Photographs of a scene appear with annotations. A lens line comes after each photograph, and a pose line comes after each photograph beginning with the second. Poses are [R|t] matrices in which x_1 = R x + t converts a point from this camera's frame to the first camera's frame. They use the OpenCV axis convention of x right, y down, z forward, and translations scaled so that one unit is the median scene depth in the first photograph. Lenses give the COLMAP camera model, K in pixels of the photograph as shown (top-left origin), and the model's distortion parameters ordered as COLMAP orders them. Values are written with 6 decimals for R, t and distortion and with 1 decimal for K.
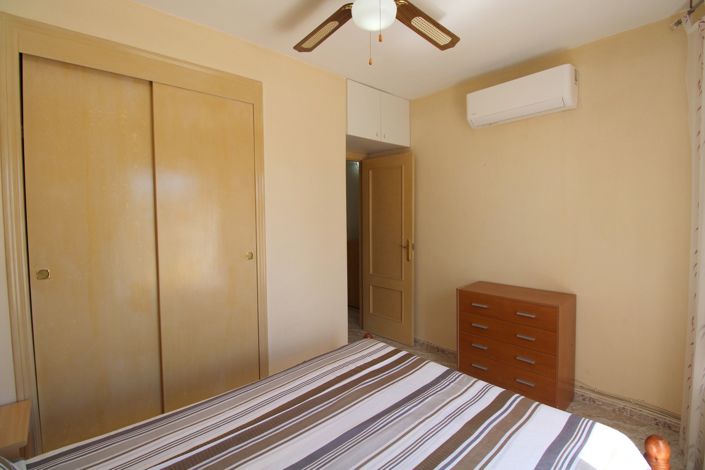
lens RADIAL K [[326.6, 0, 358.2], [0, 326.6, 227.2], [0, 0, 1]] dist [-0.013119, -0.000837]
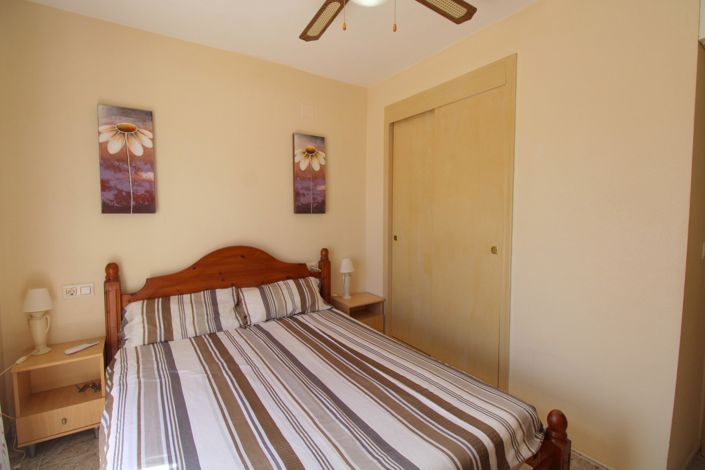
lens RADIAL K [[343.4, 0, 372.1], [0, 343.4, 228.0], [0, 0, 1]] dist [0.000446, -0.000295]
pose [[-0.137520, 0.054237, -0.989013, 0.983558], [-0.052580, 0.996692, 0.061969, -0.027017], [0.989102, 0.060524, -0.134213, 1.102682]]
